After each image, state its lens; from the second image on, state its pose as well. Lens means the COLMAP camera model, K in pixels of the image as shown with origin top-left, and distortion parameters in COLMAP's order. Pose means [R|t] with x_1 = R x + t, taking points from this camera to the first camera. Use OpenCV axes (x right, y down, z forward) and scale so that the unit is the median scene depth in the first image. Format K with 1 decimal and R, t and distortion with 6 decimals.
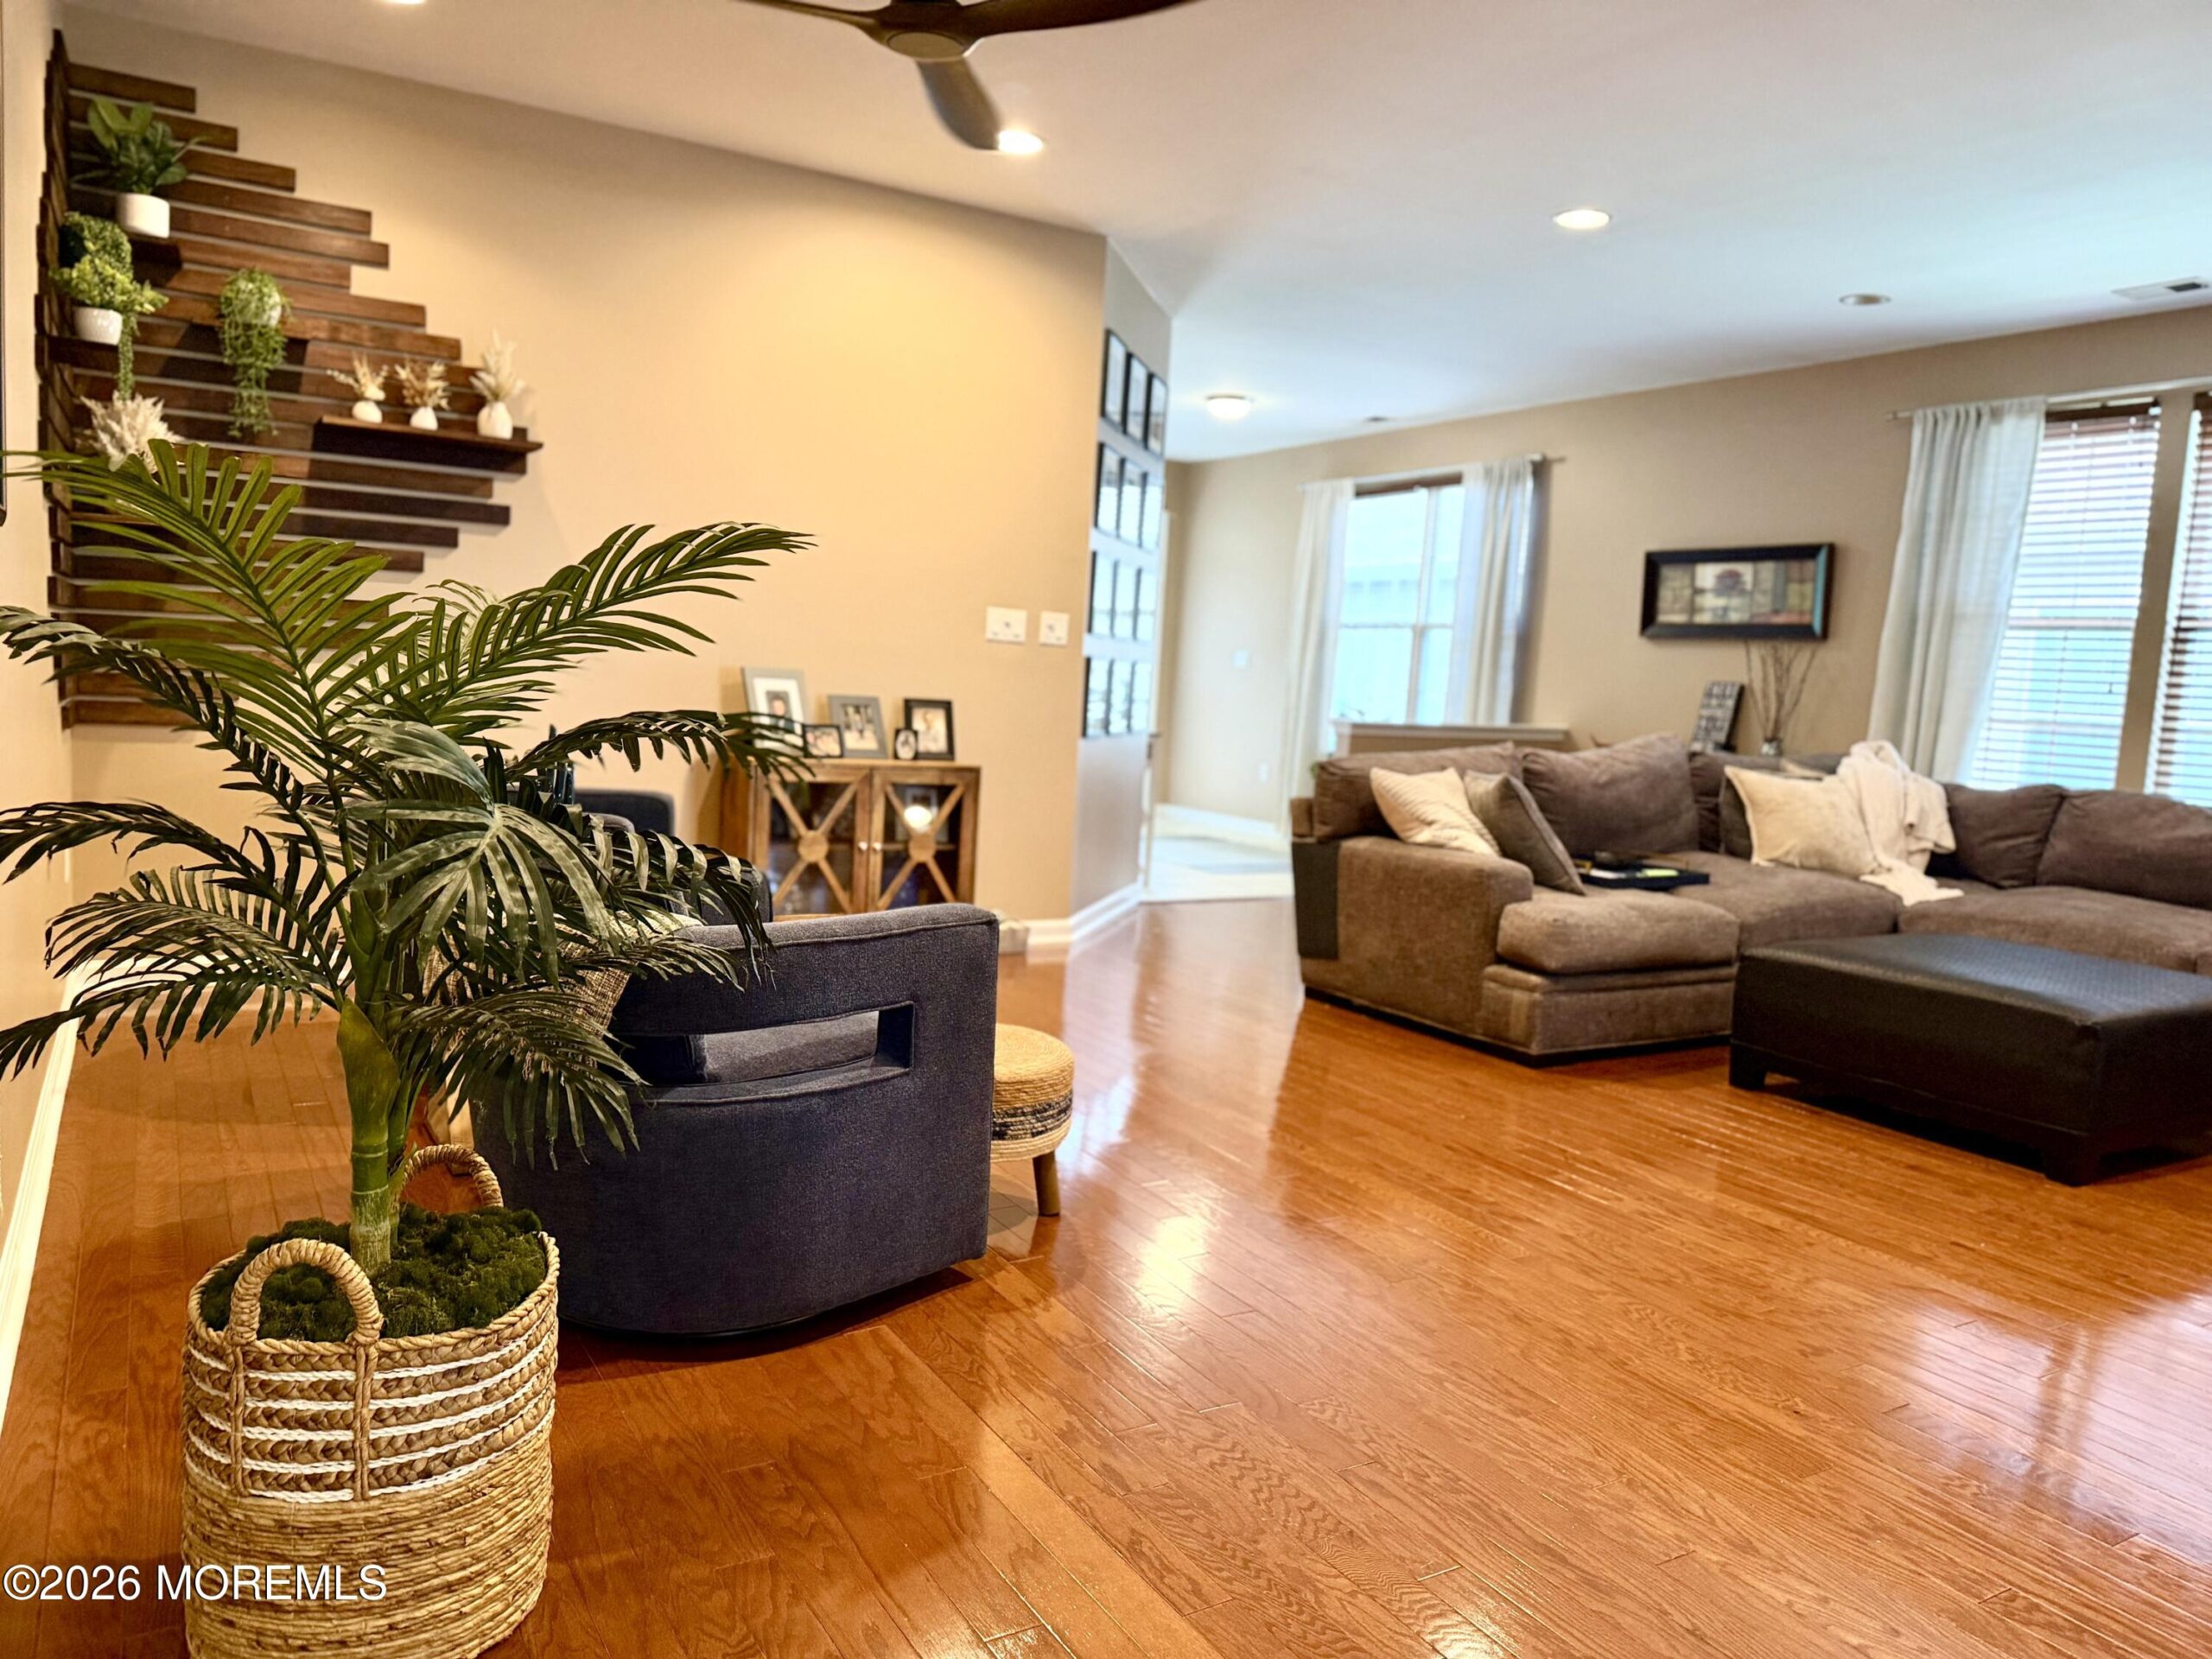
lens RADIAL K [[1592.5, 0, 1106.0], [0, 1592.5, 829.5], [0, 0, 1]] dist [0.058882, -0.066201]
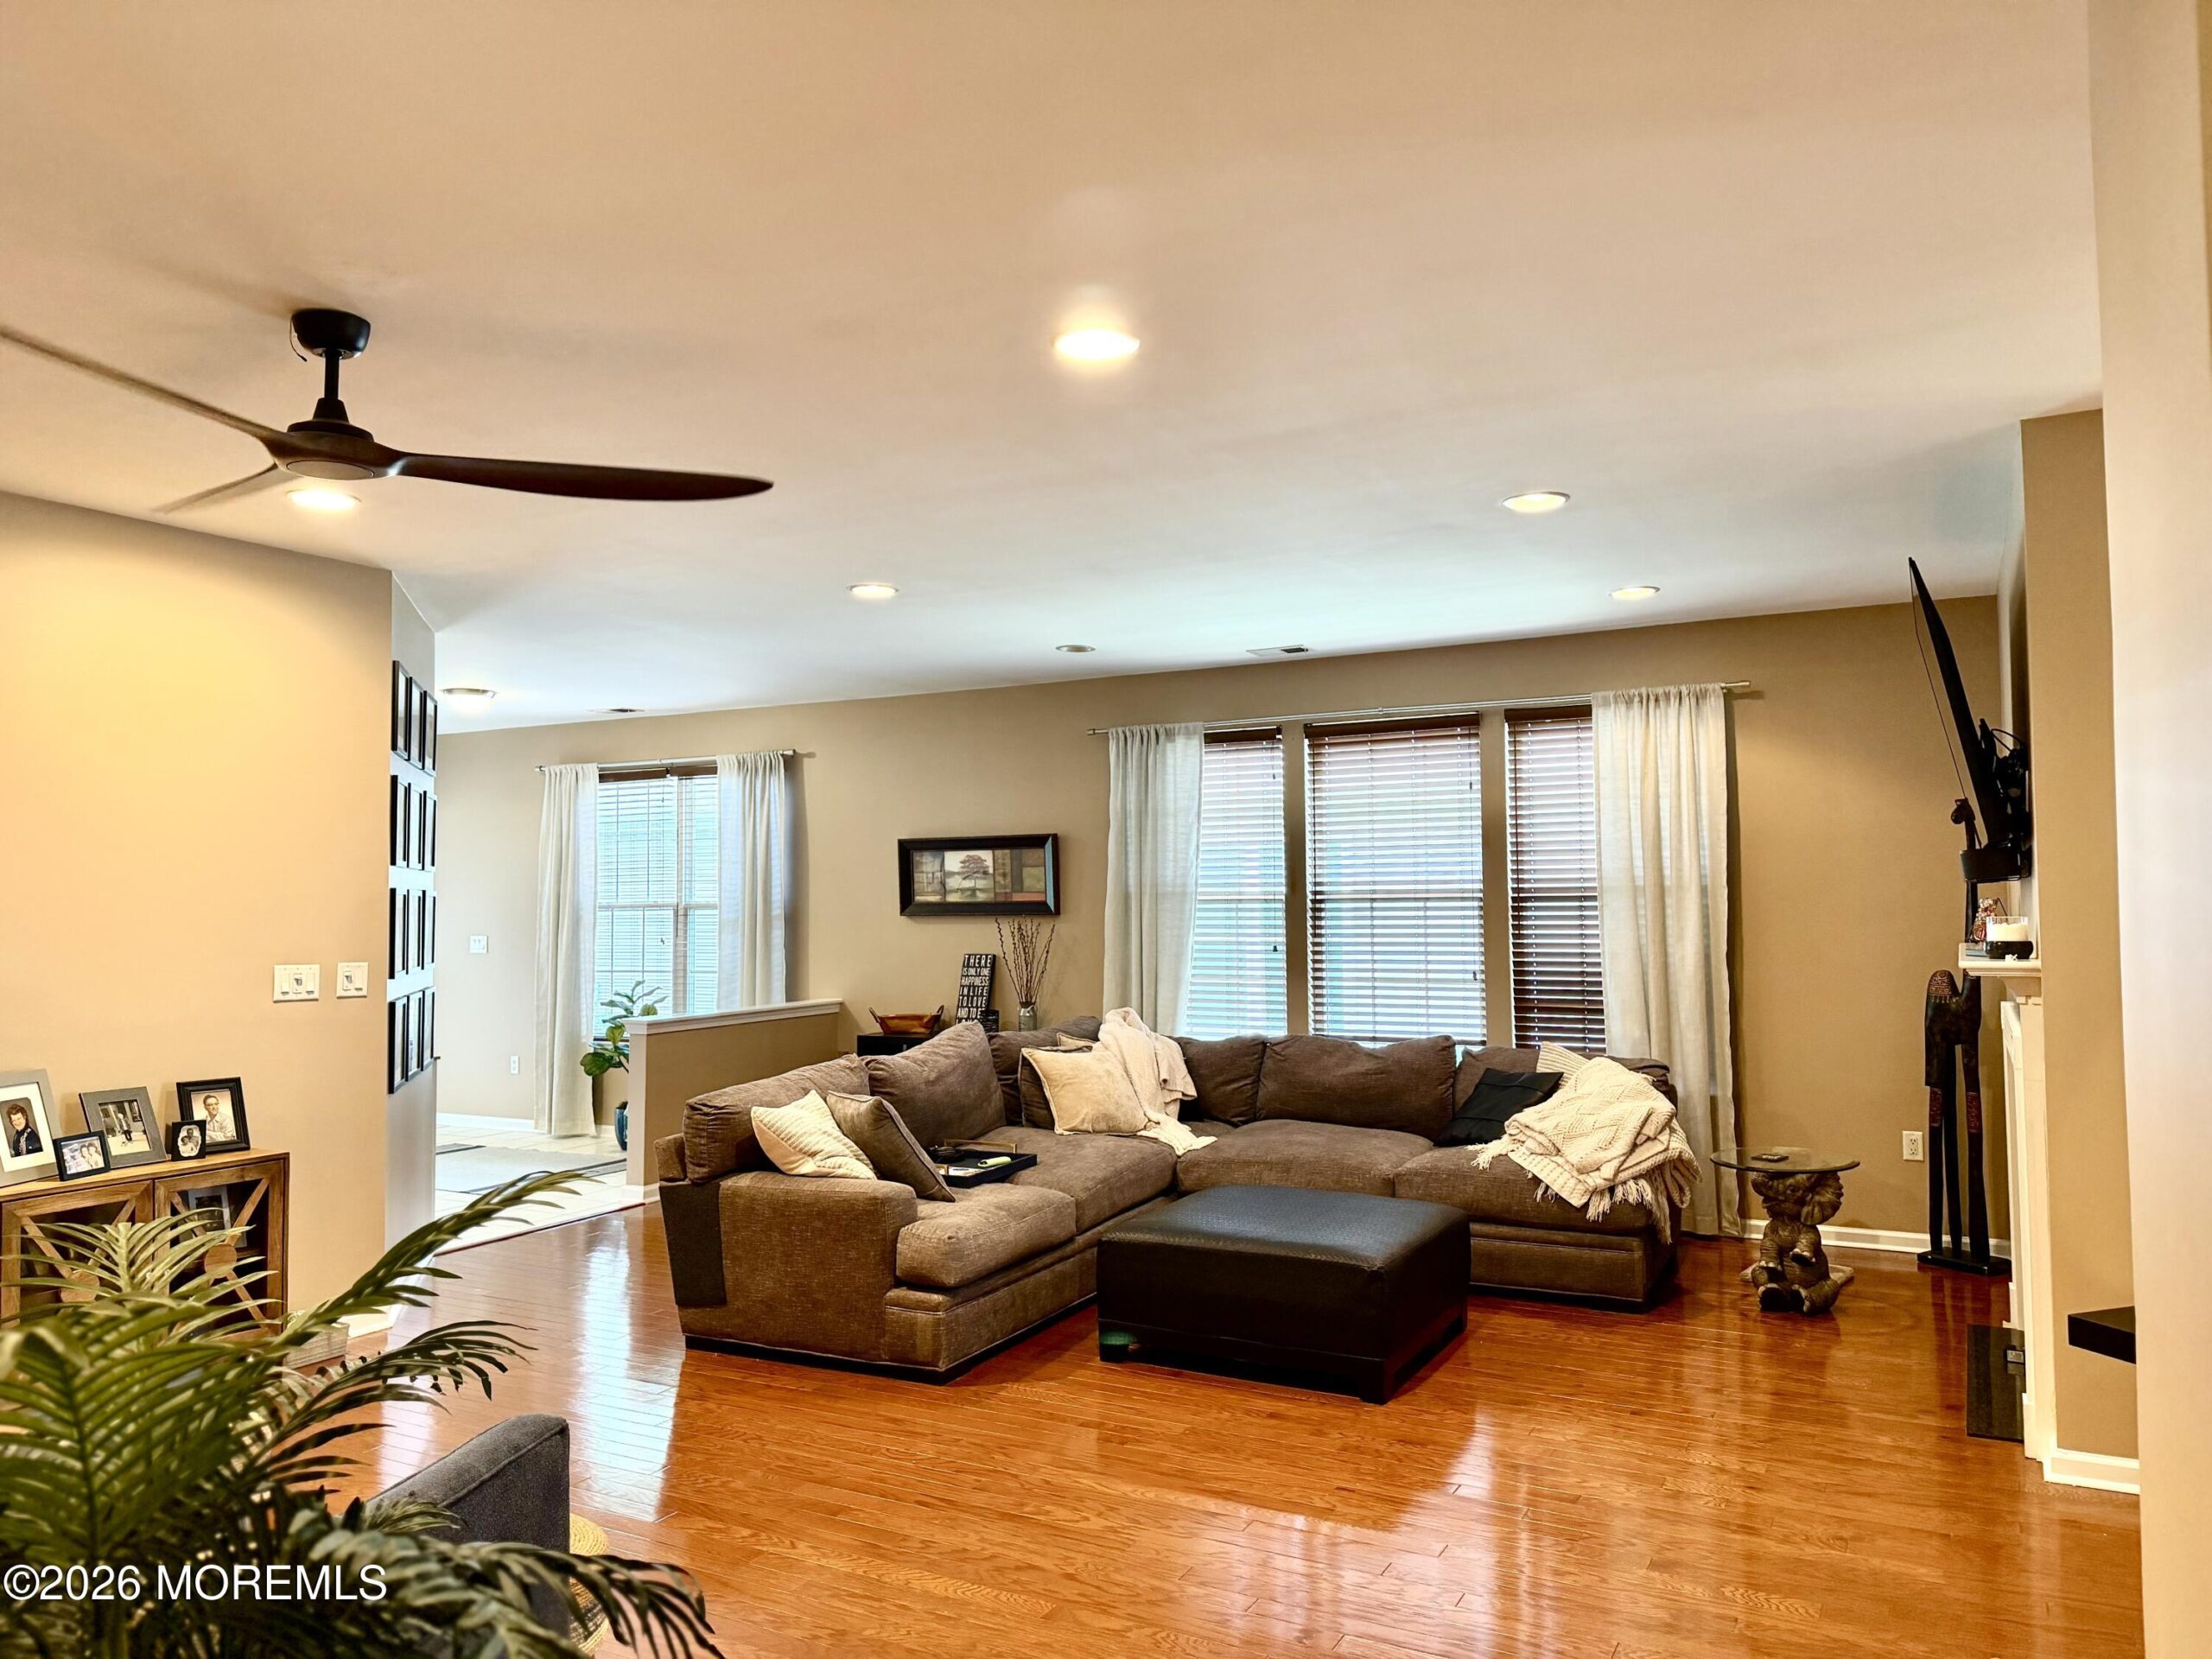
lens RADIAL K [[1554.5, 0, 1121.5], [0, 1554.5, 773.8], [0, 0, 1]] dist [0.072520, -0.065198]
pose [[0.861153, -0.022573, 0.507844, -0.118070], [0.108505, 0.984153, -0.140249, -0.071478], [-0.496631, 0.175879, 0.849956, -0.013953]]
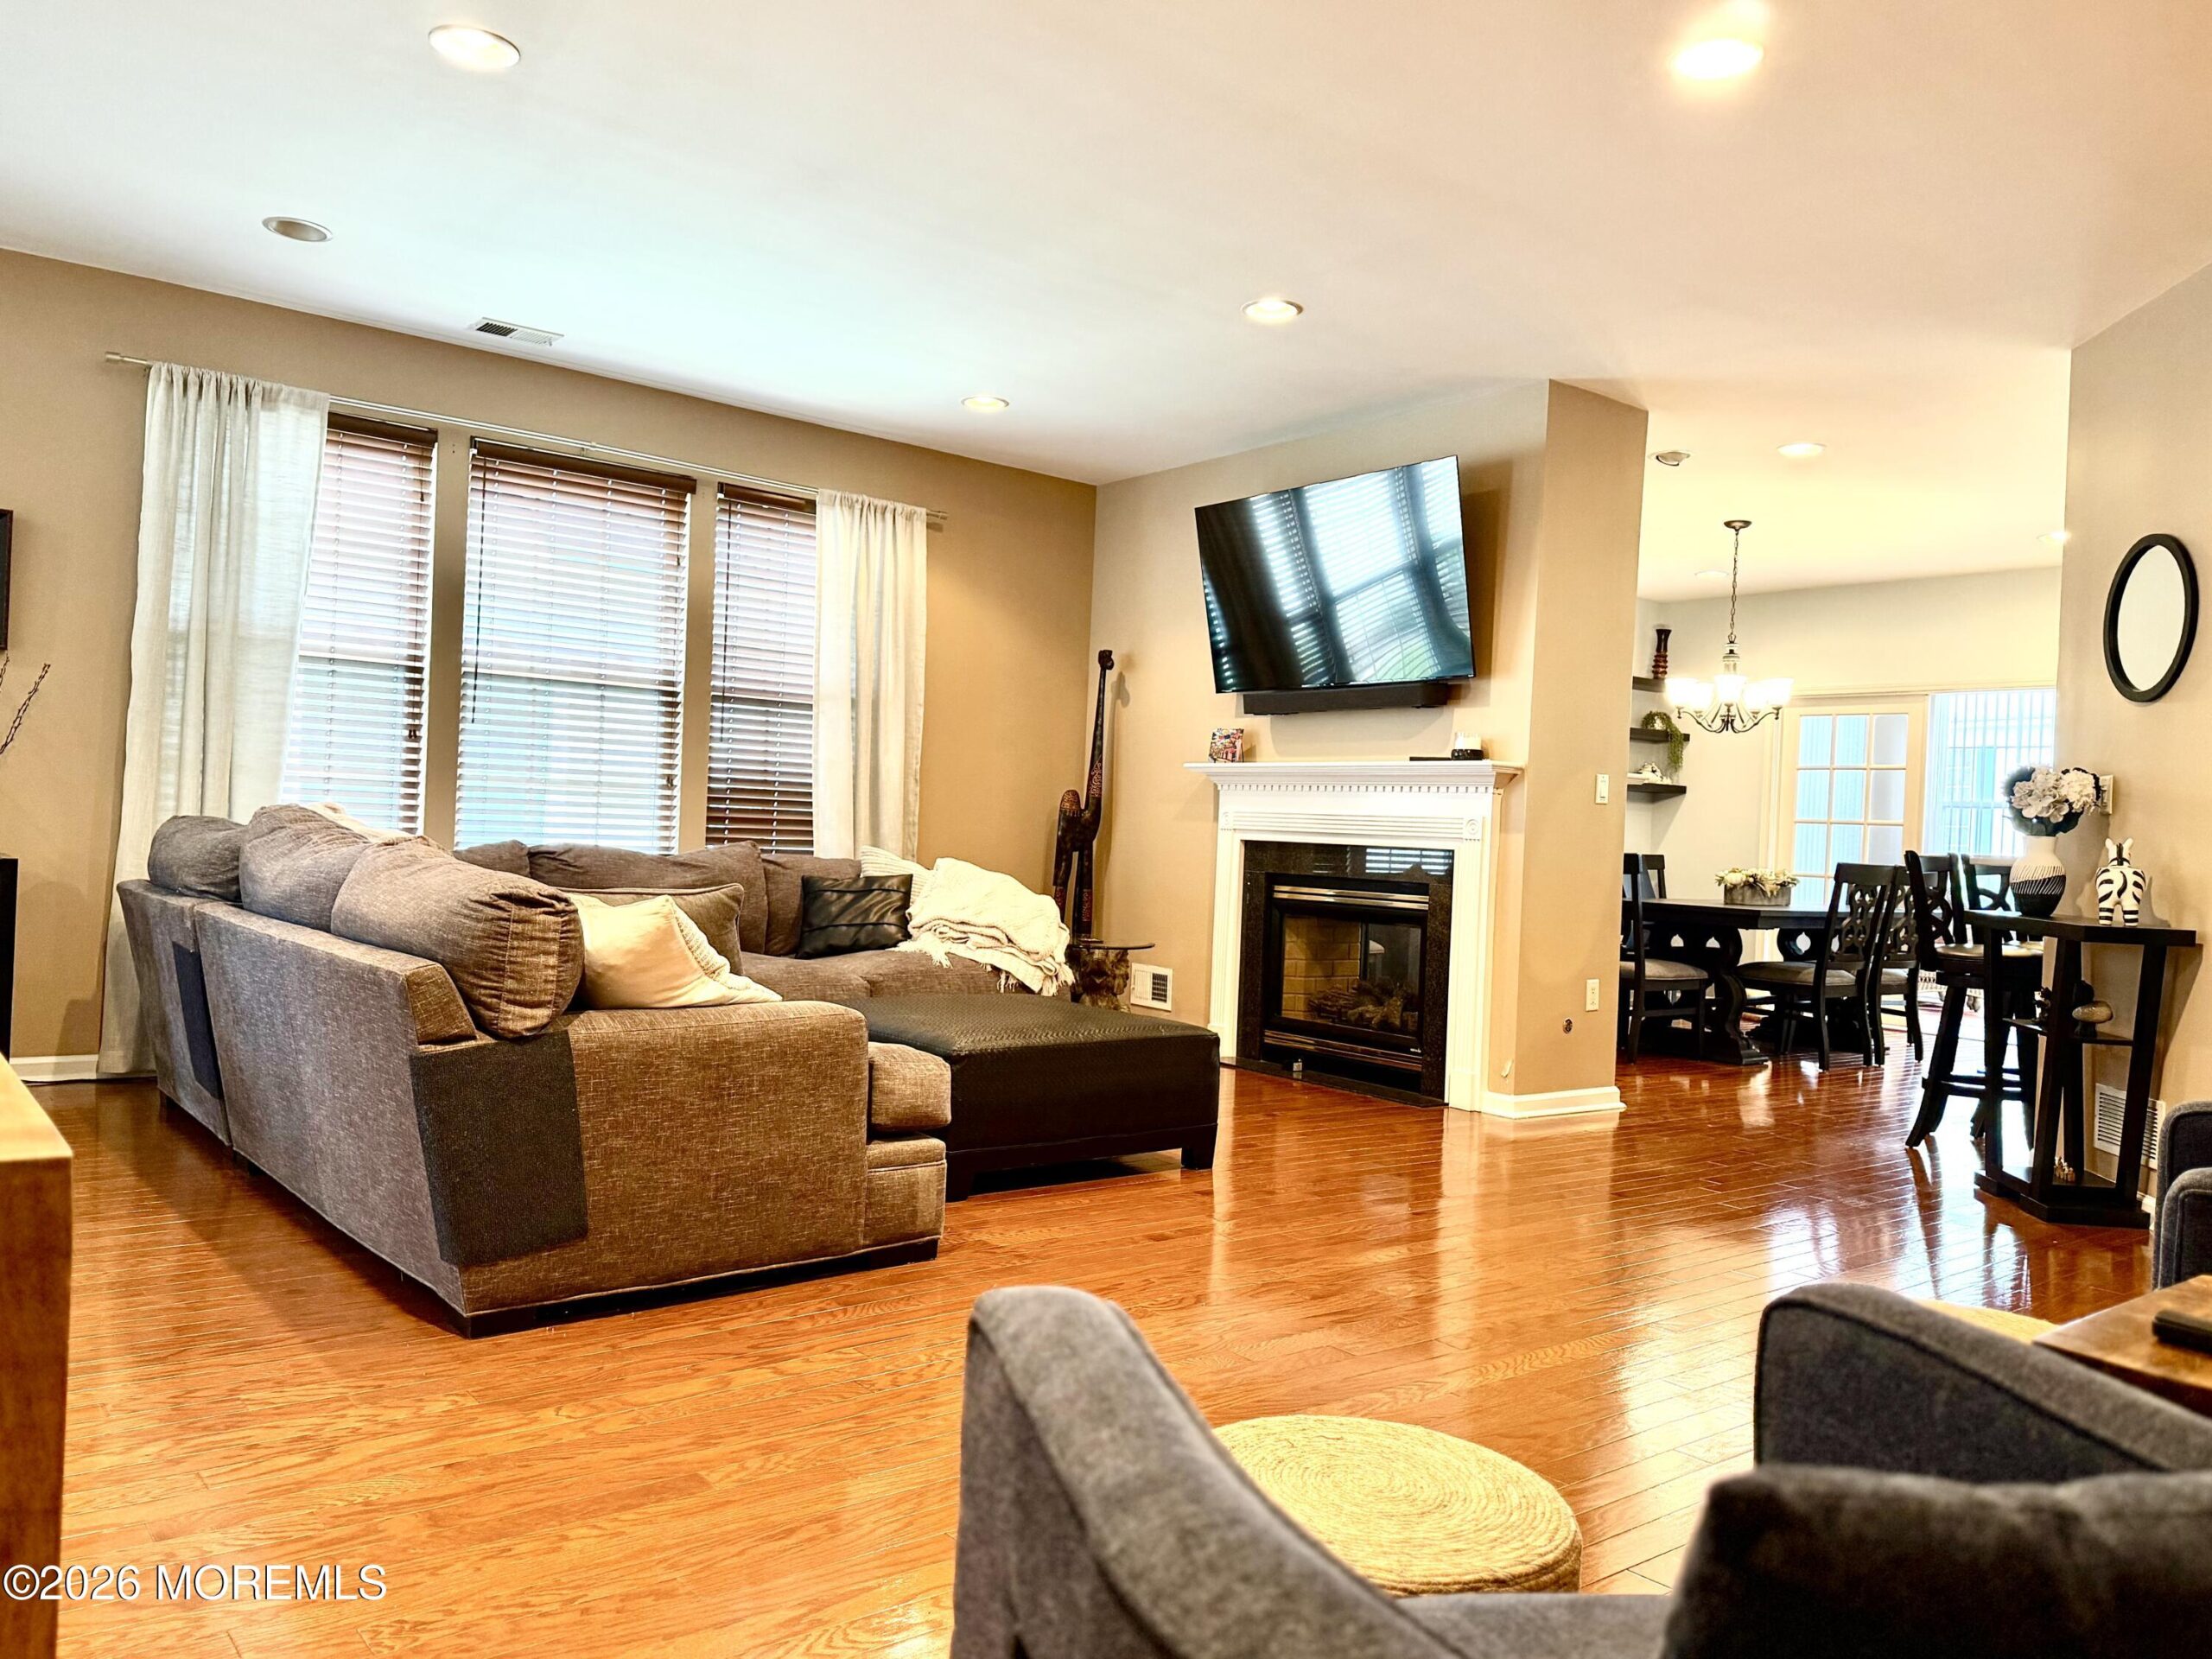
lens RADIAL K [[1592.5, 0, 1106.0], [0, 1592.5, 829.5], [0, 0, 1]] dist [0.058882, -0.066201]
pose [[-0.130209, -0.057409, 0.989823, -0.388317], [0.049467, 0.996703, 0.064316, -0.080429], [-0.990252, 0.057338, -0.126939, 0.787068]]
